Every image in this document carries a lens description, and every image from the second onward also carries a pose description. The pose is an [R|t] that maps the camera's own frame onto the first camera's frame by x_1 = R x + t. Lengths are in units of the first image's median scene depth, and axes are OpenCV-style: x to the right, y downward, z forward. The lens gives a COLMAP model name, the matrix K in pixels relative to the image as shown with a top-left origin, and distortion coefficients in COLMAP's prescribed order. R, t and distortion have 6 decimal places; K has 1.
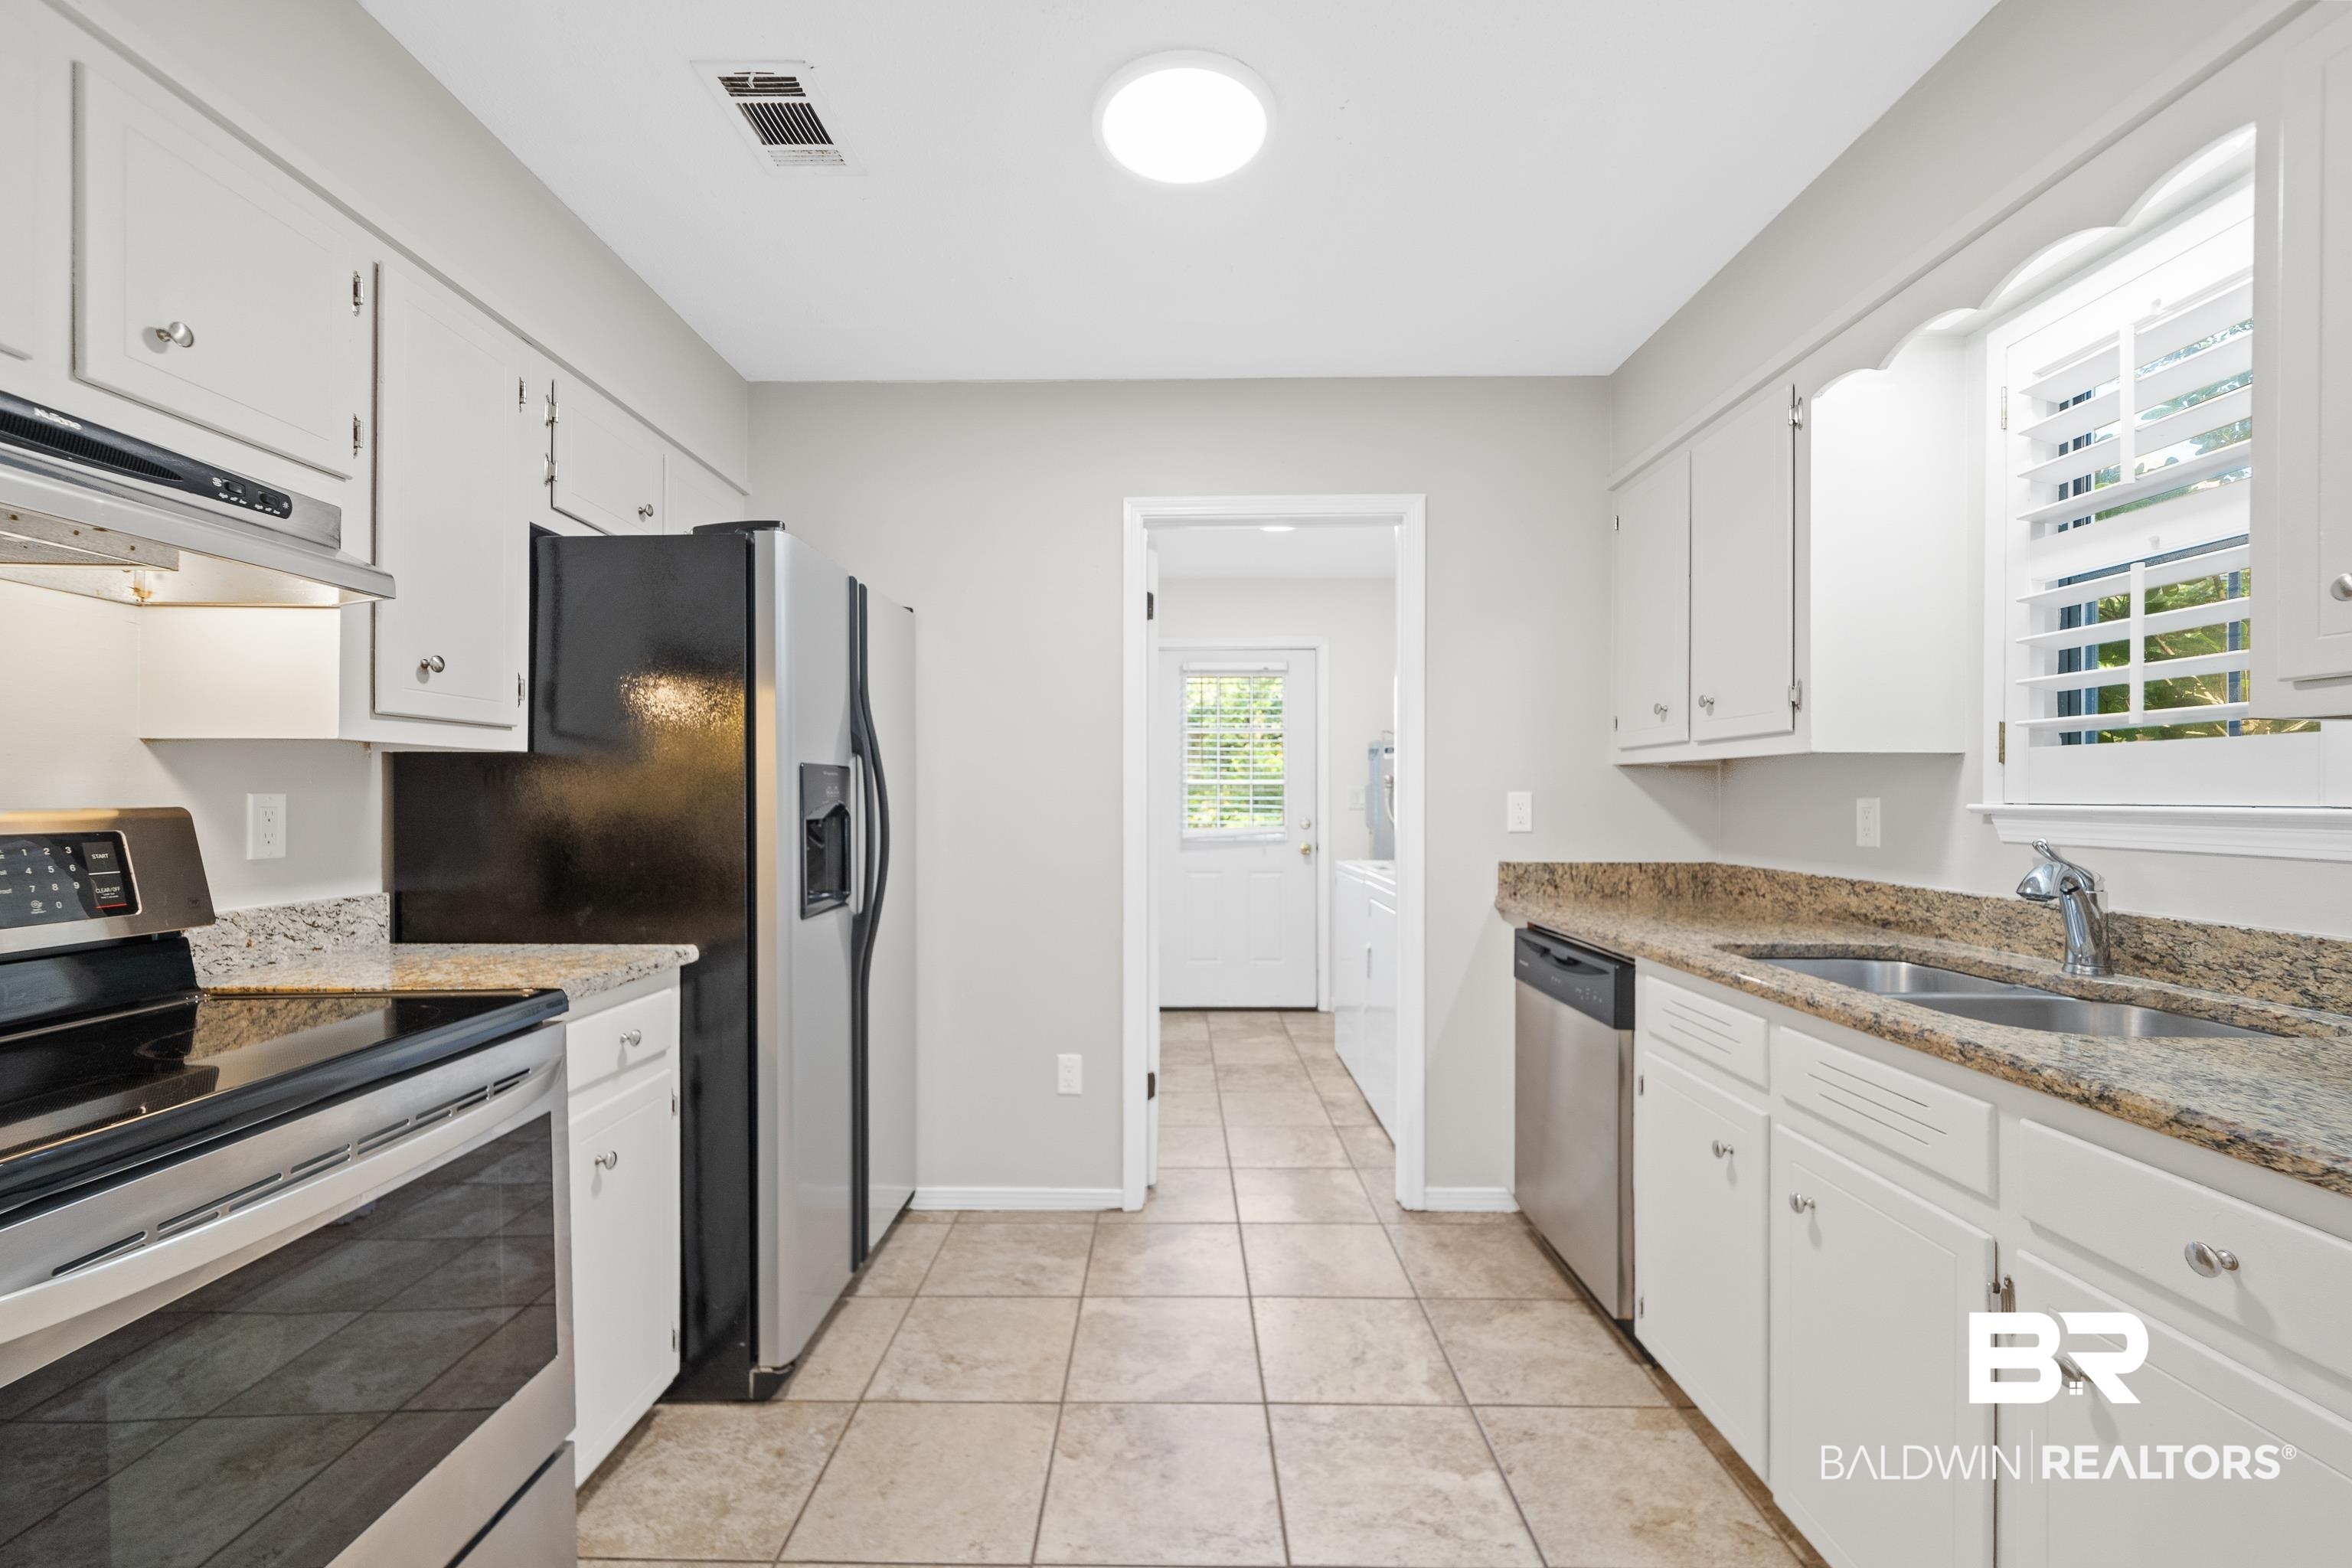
lens RADIAL K [[998.8, 0, 1222.3], [0, 998.8, 792.9], [0, 0, 1]] dist [-0.001516, -0.000267]
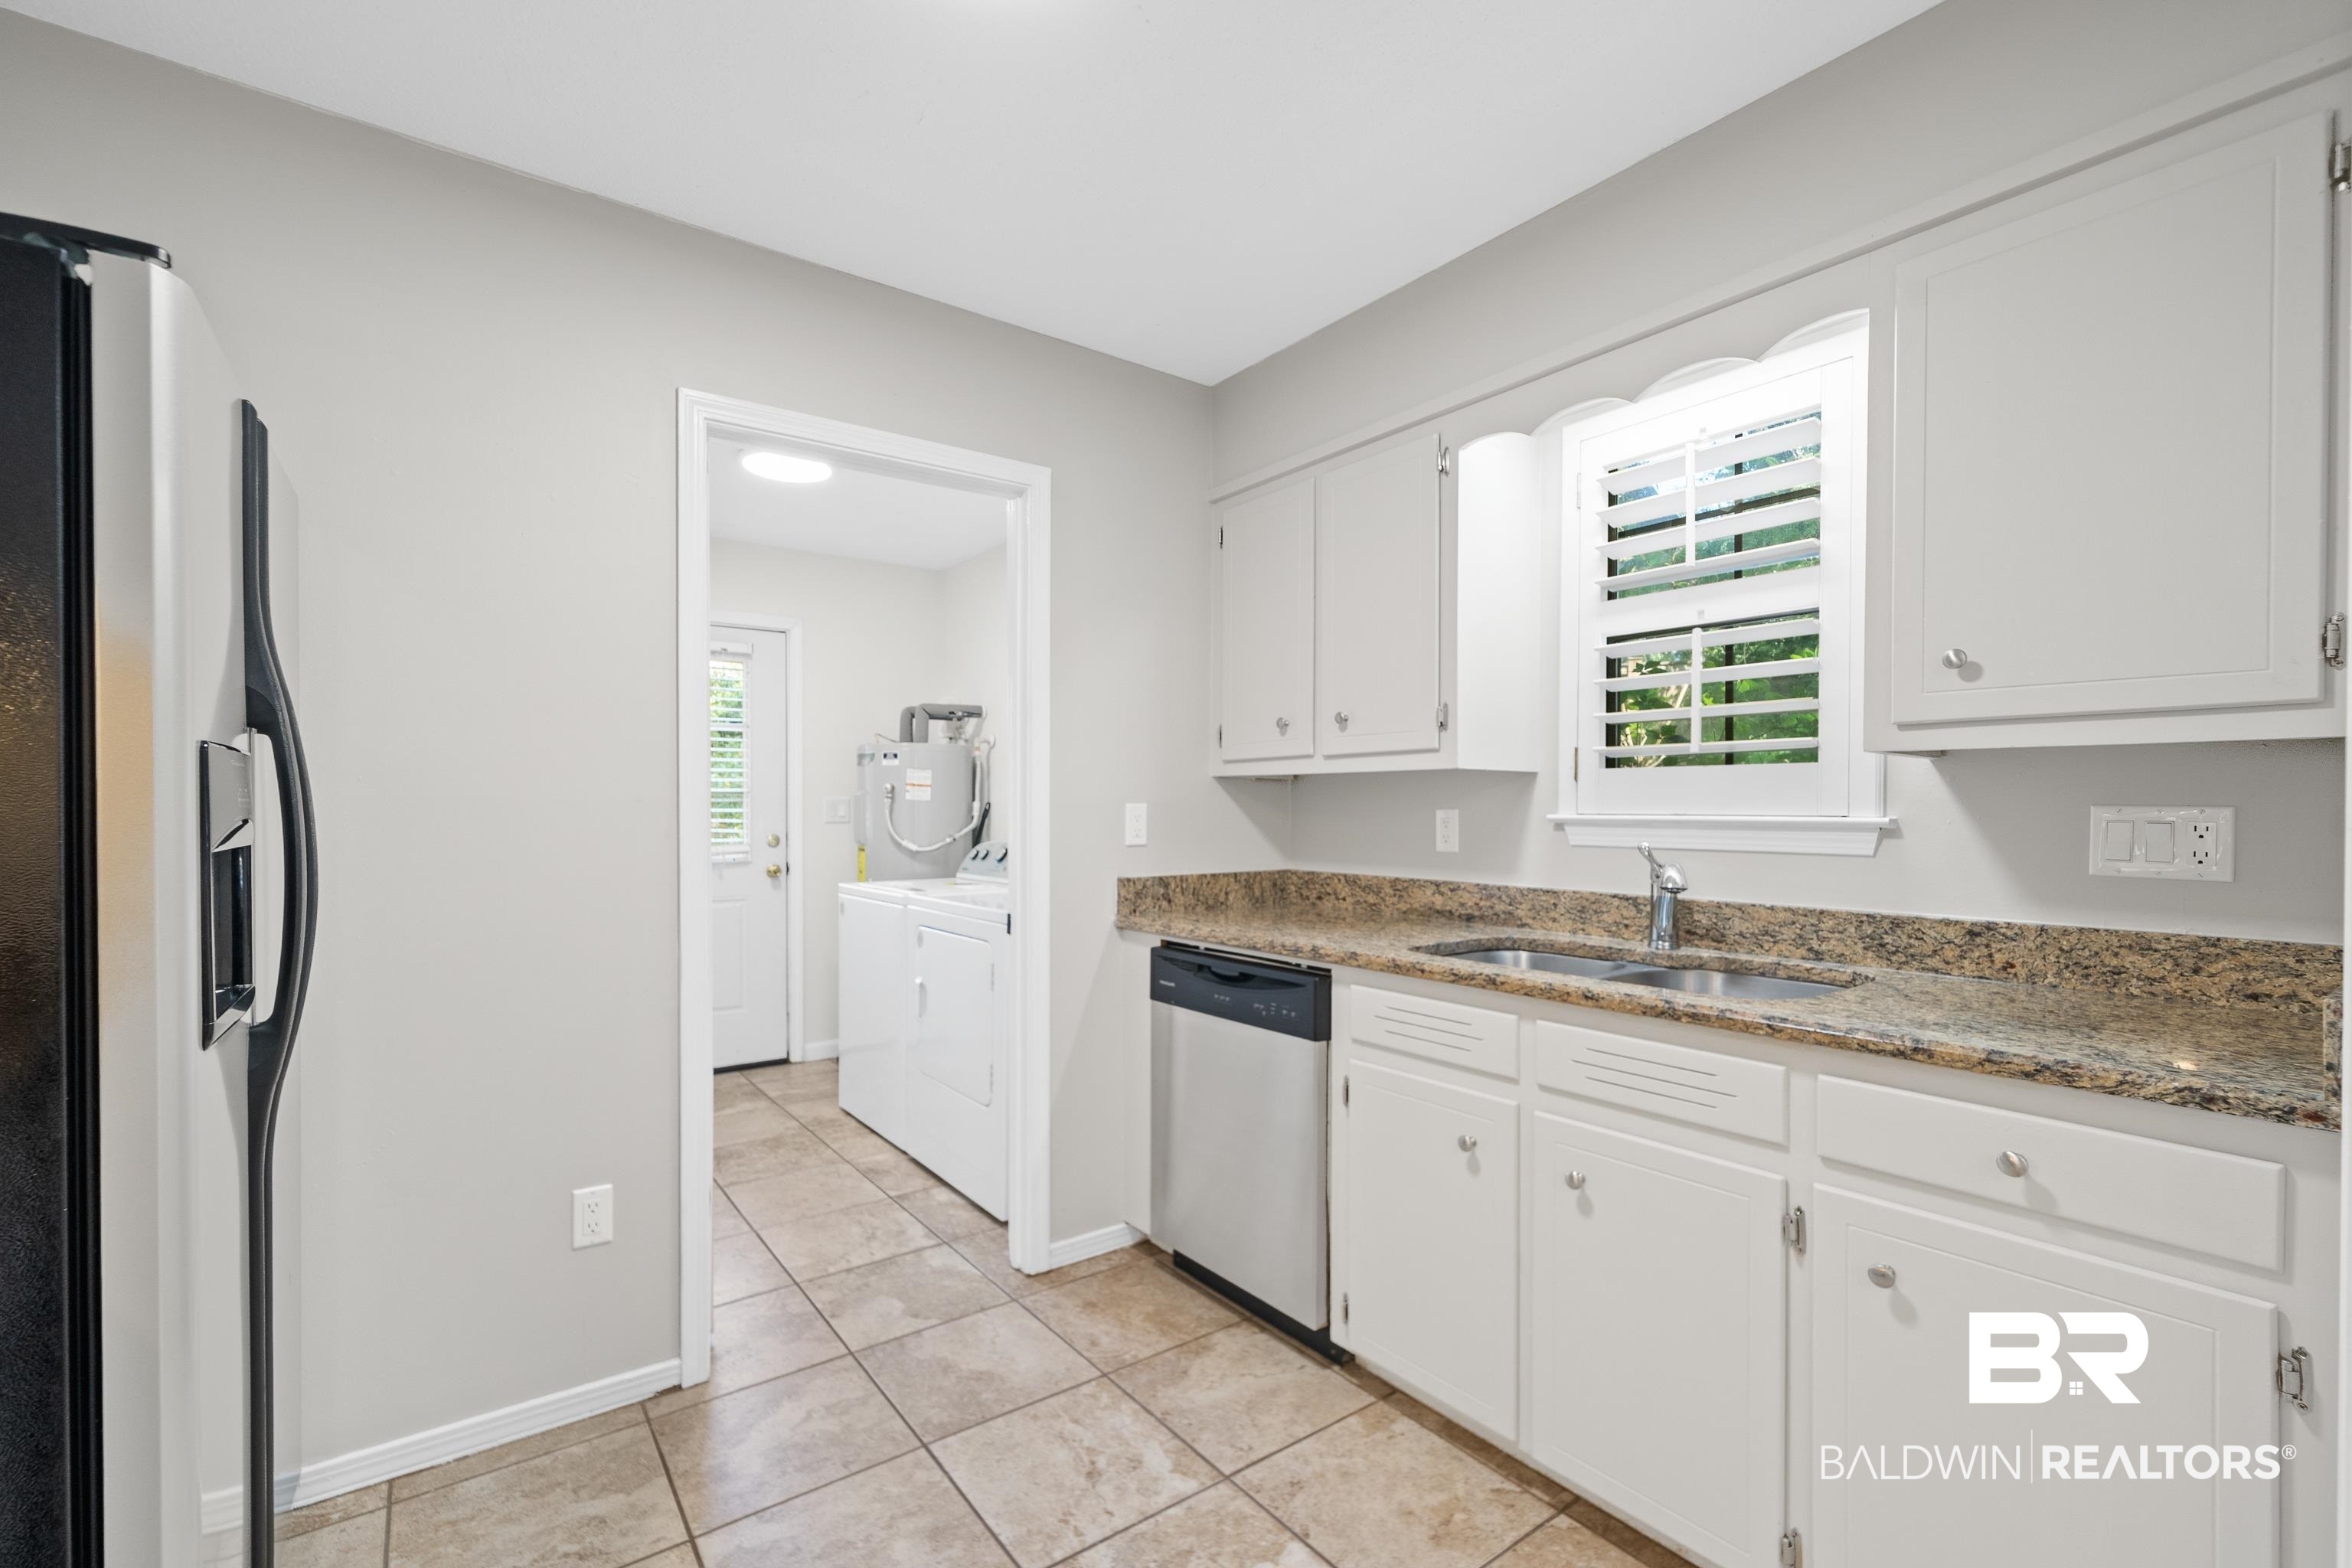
lens RADIAL K [[998.8, 0, 1222.3], [0, 998.8, 811.1], [0, 0, 1]] dist [-0.001516, -0.000267]
pose [[0.801745, -0.001902, 0.597663, -0.276124], [-0.002249, 0.999978, 0.006198, 0.000374], [-0.597662, -0.006313, 0.801724, 0.255610]]
